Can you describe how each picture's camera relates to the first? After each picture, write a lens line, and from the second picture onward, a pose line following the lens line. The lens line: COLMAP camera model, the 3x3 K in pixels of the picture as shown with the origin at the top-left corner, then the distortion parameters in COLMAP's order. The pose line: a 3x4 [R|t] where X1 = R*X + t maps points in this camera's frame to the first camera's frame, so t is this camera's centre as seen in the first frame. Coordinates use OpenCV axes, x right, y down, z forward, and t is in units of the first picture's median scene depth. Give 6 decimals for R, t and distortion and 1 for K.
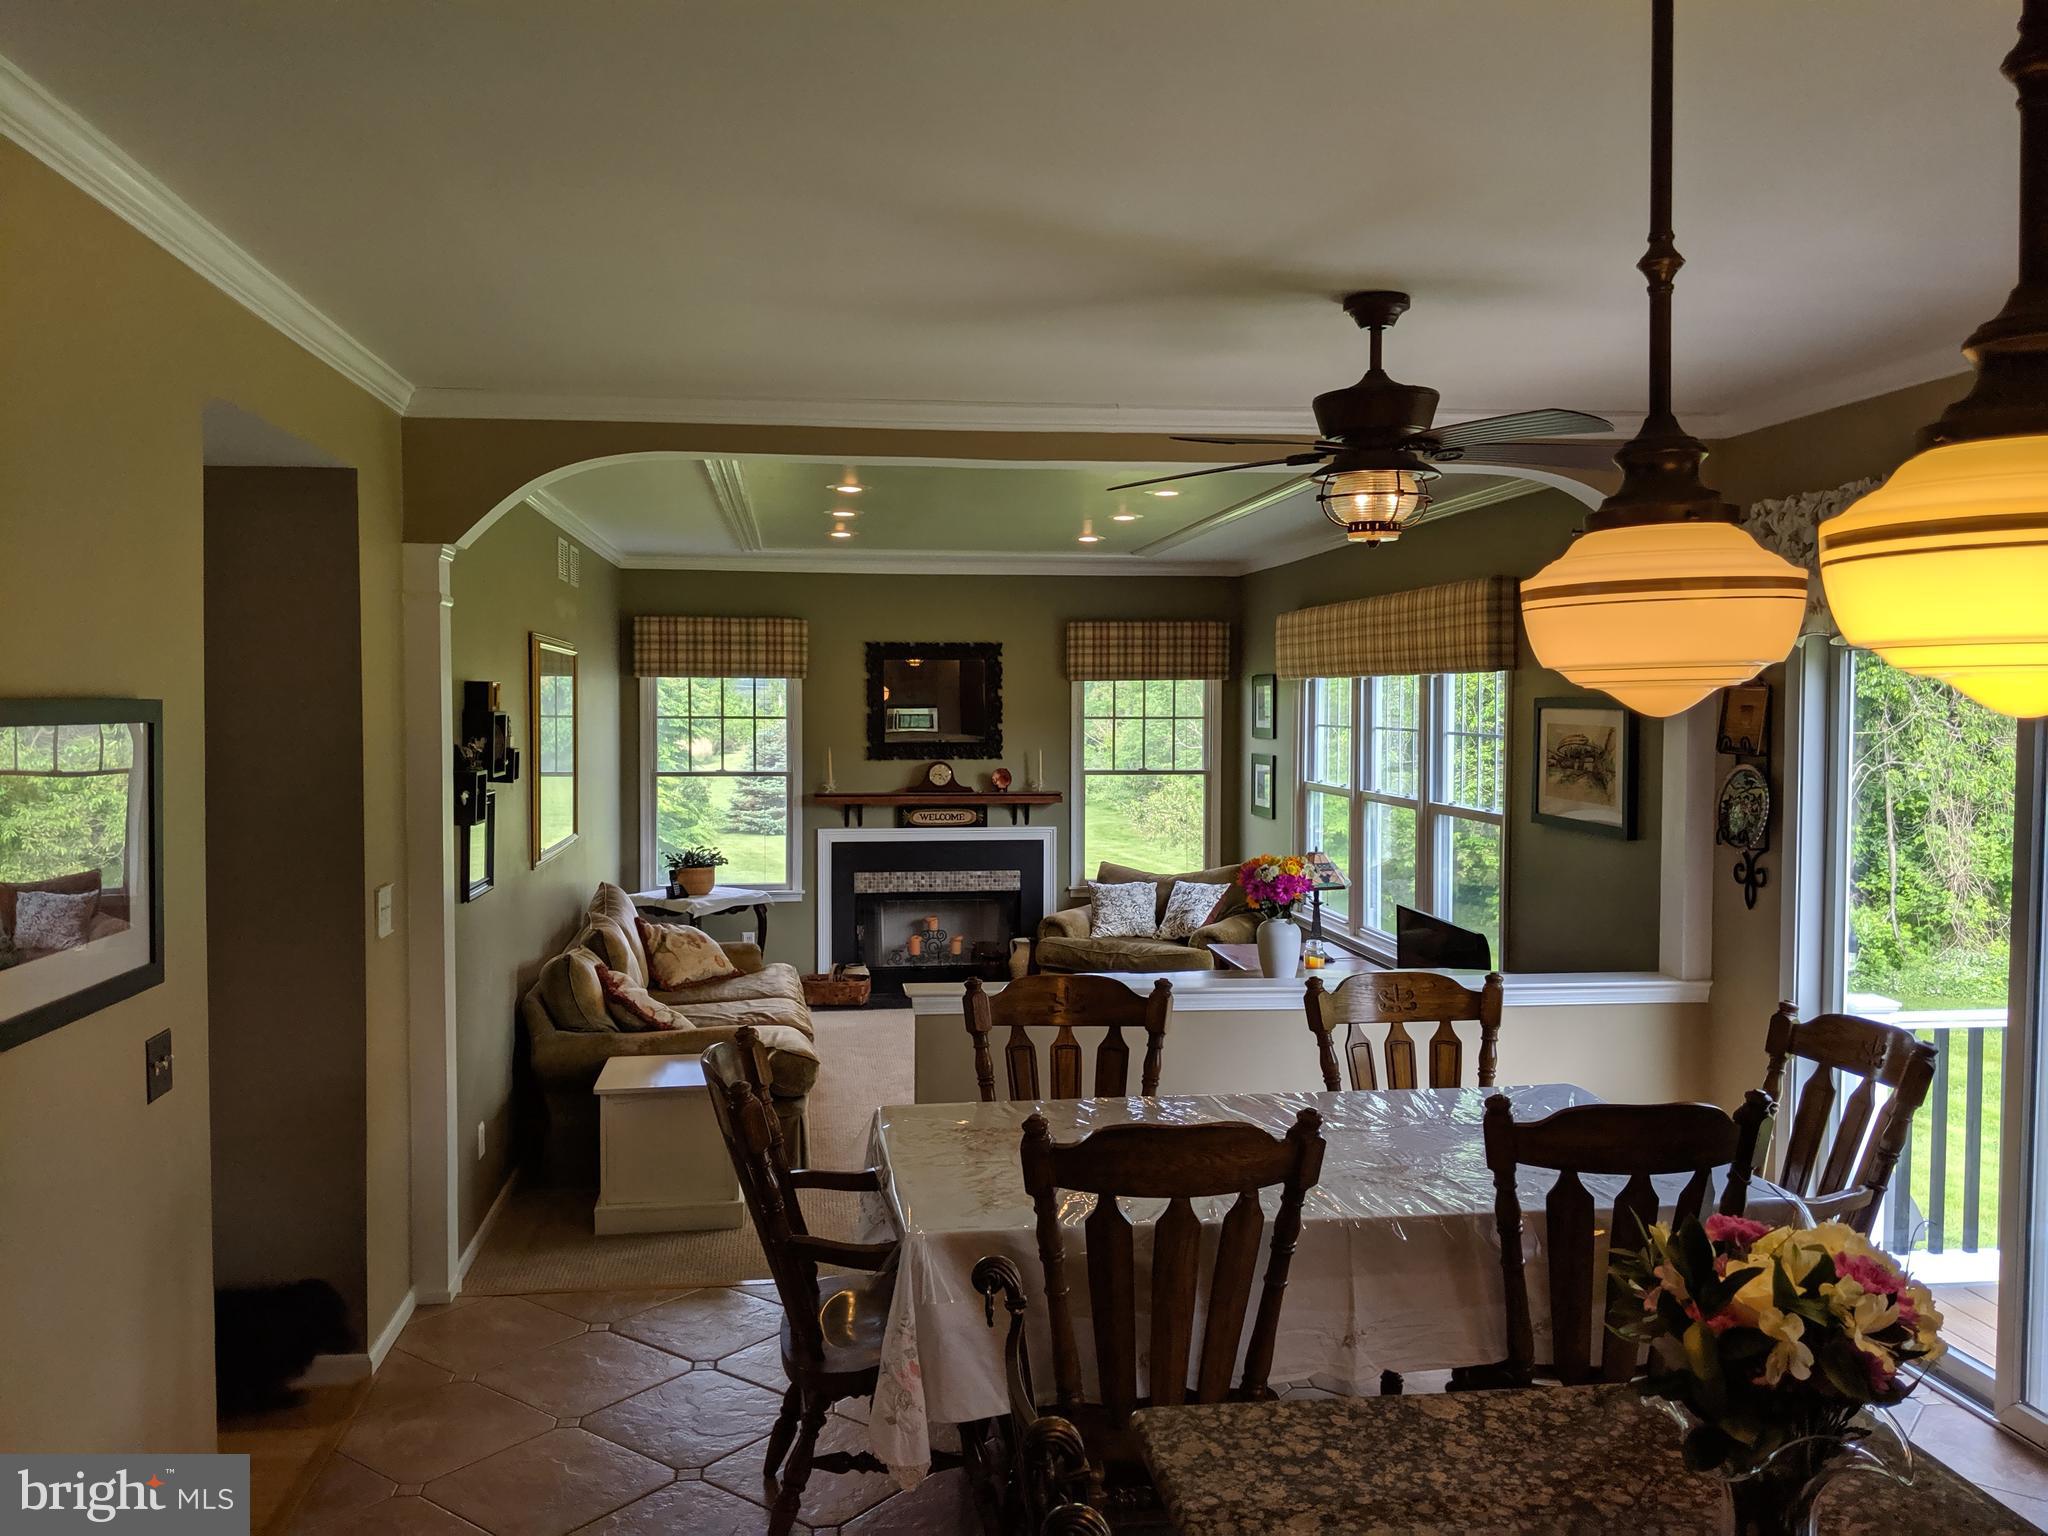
lens RADIAL K [[1620.5, 0, 1024.0], [0, 1620.5, 768.0], [0, 0, 1]] dist [0.139377, -0.128184]
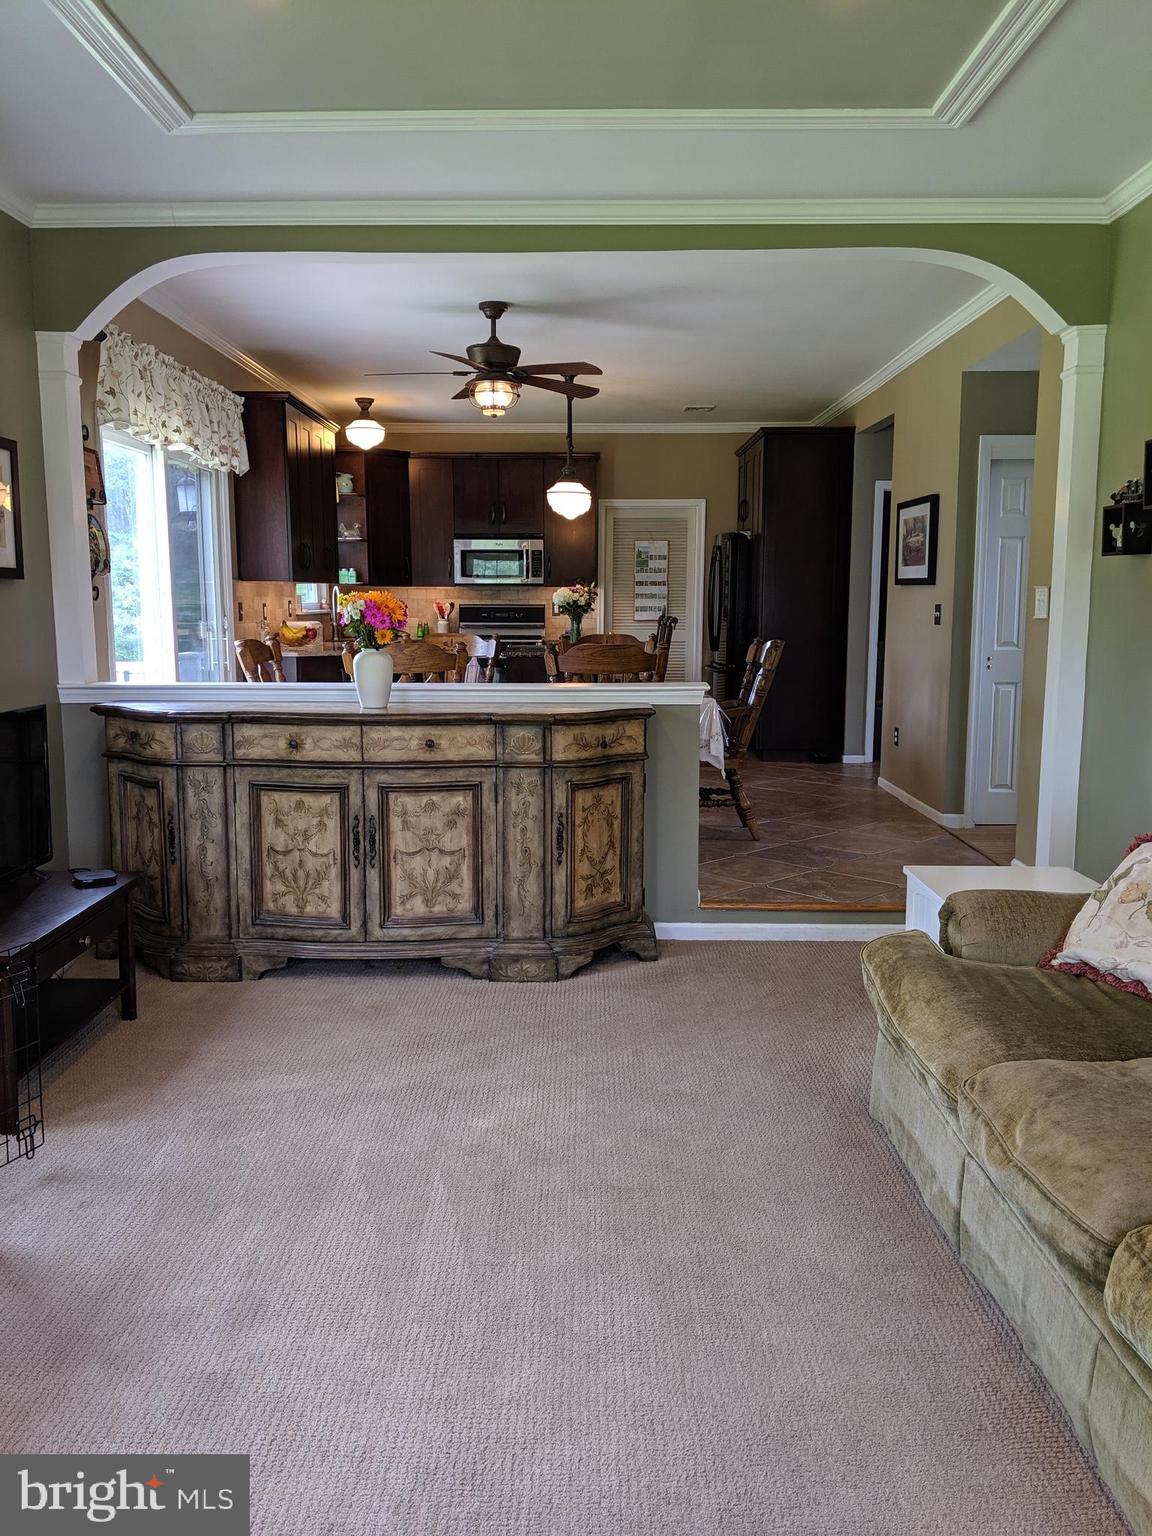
lens RADIAL K [[1215.8, 0, 584.3], [0, 1215.8, 764.0], [0, 0, 1]] dist [0.148747, -0.396486]
pose [[-0.990031, -0.020064, 0.139412, -0.105349], [0.005285, 0.983812, 0.179125, 0.022297], [-0.140749, 0.178076, -0.973899, 1.850036]]
